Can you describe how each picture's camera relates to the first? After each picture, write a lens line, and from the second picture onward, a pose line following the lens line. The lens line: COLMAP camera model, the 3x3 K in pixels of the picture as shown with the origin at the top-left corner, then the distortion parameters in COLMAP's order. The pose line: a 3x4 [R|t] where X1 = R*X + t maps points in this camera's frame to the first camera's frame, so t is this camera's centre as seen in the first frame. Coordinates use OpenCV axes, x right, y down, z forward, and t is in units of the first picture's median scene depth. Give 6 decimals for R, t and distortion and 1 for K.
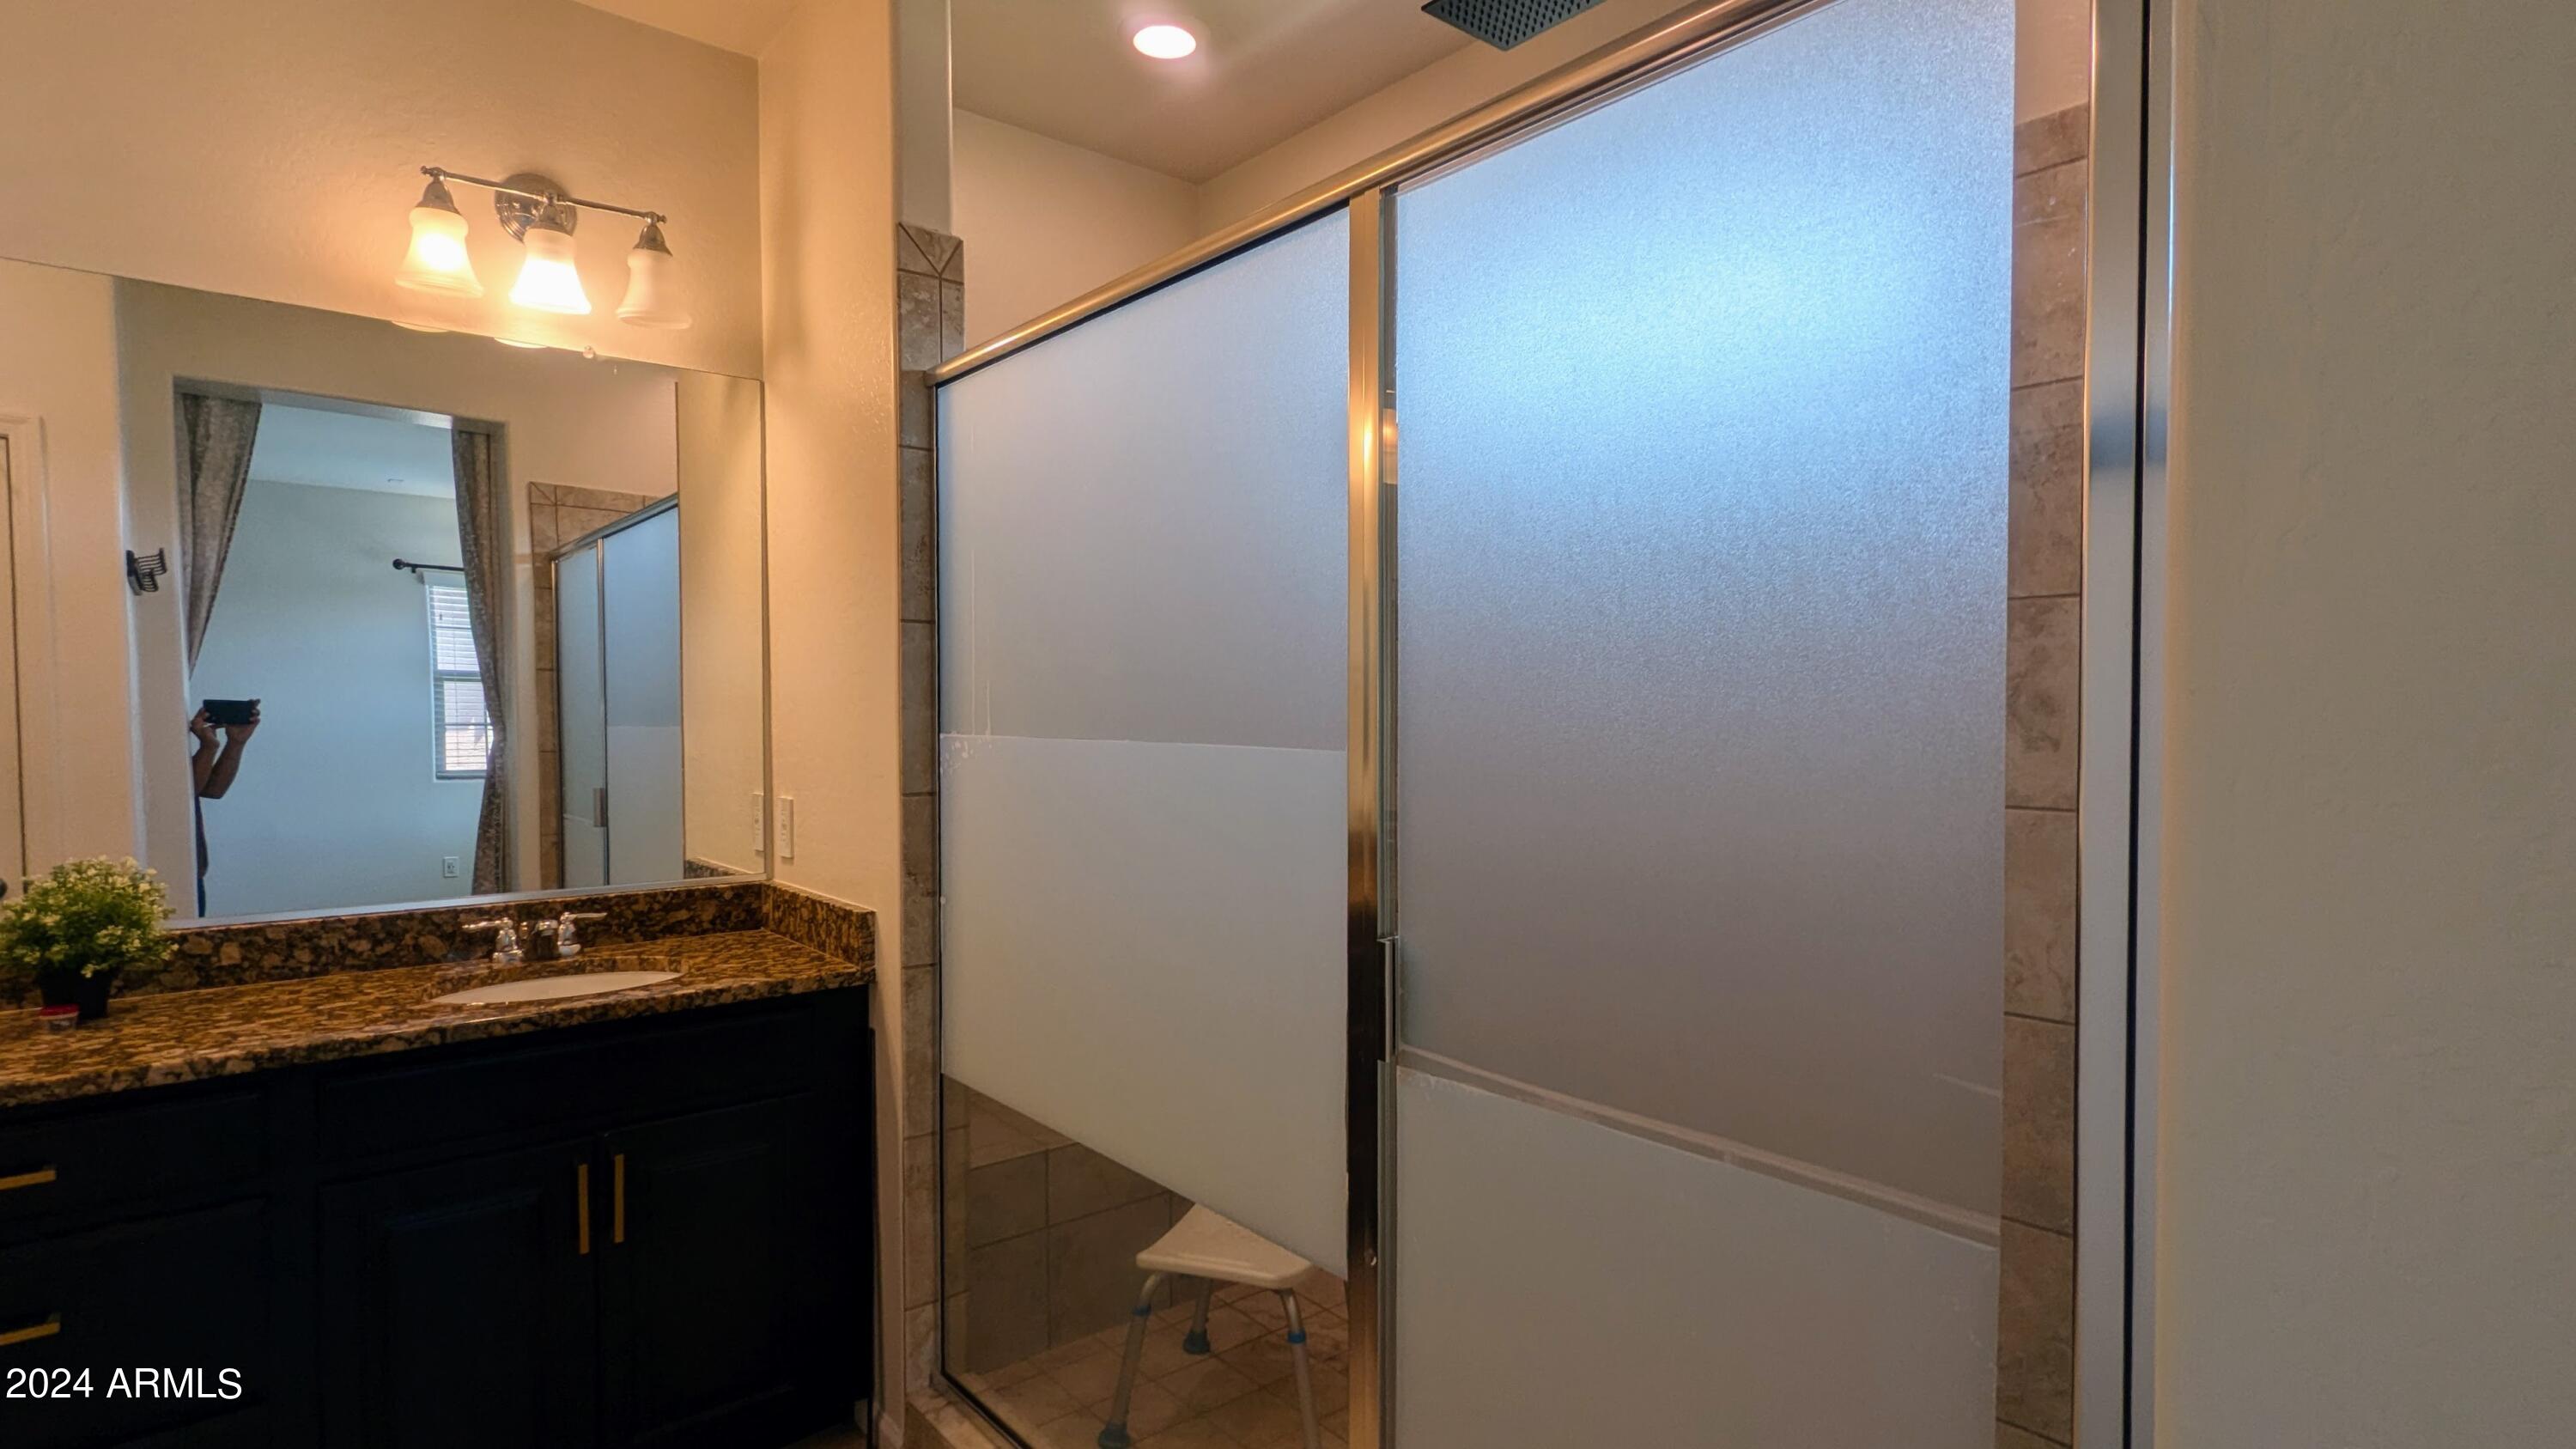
lens RADIAL K [[1269.1, 0, 1280.8], [0, 1269.1, 741.3], [0, 0, 1]] dist [0.003157, 0.000575]
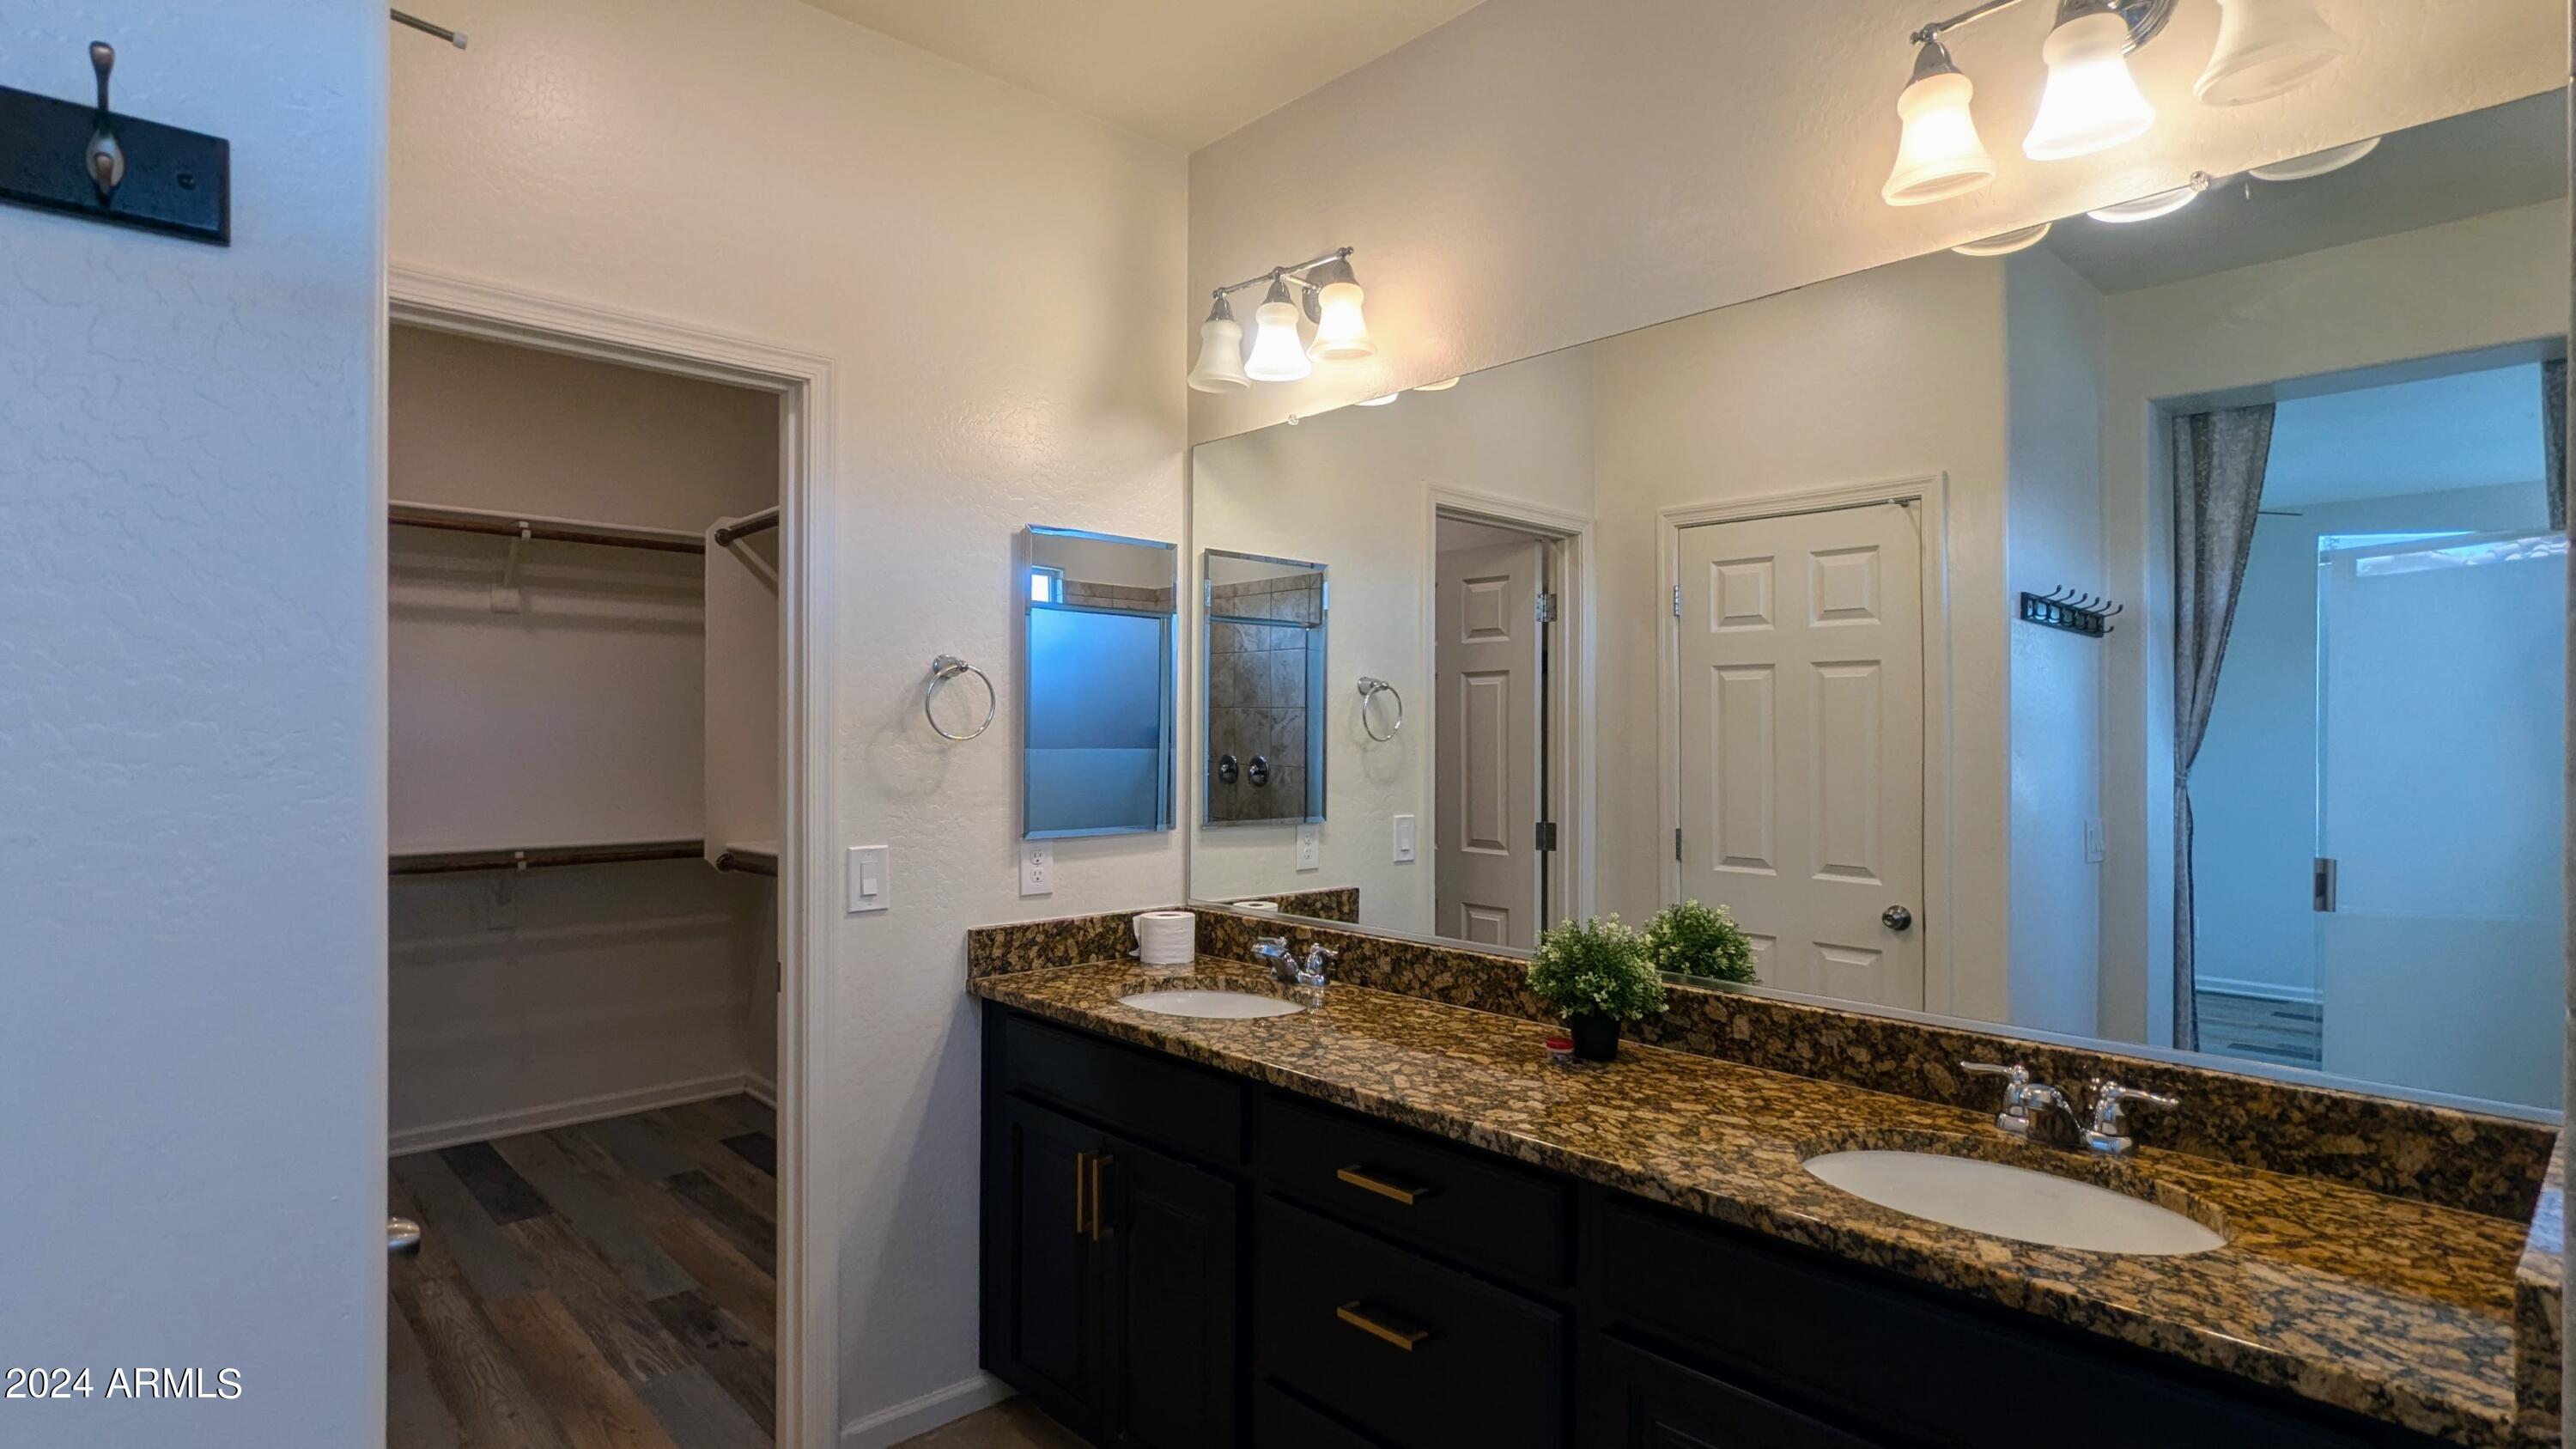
lens RADIAL K [[1269.1, 0, 1280.8], [0, 1269.1, 741.3], [0, 0, 1]] dist [0.003157, 0.000575]
pose [[0.058504, -0.000350, -0.998287, 0.048747], [-0.034826, 0.999391, -0.002392, -0.020470], [0.997679, 0.034907, 0.058456, 0.579319]]
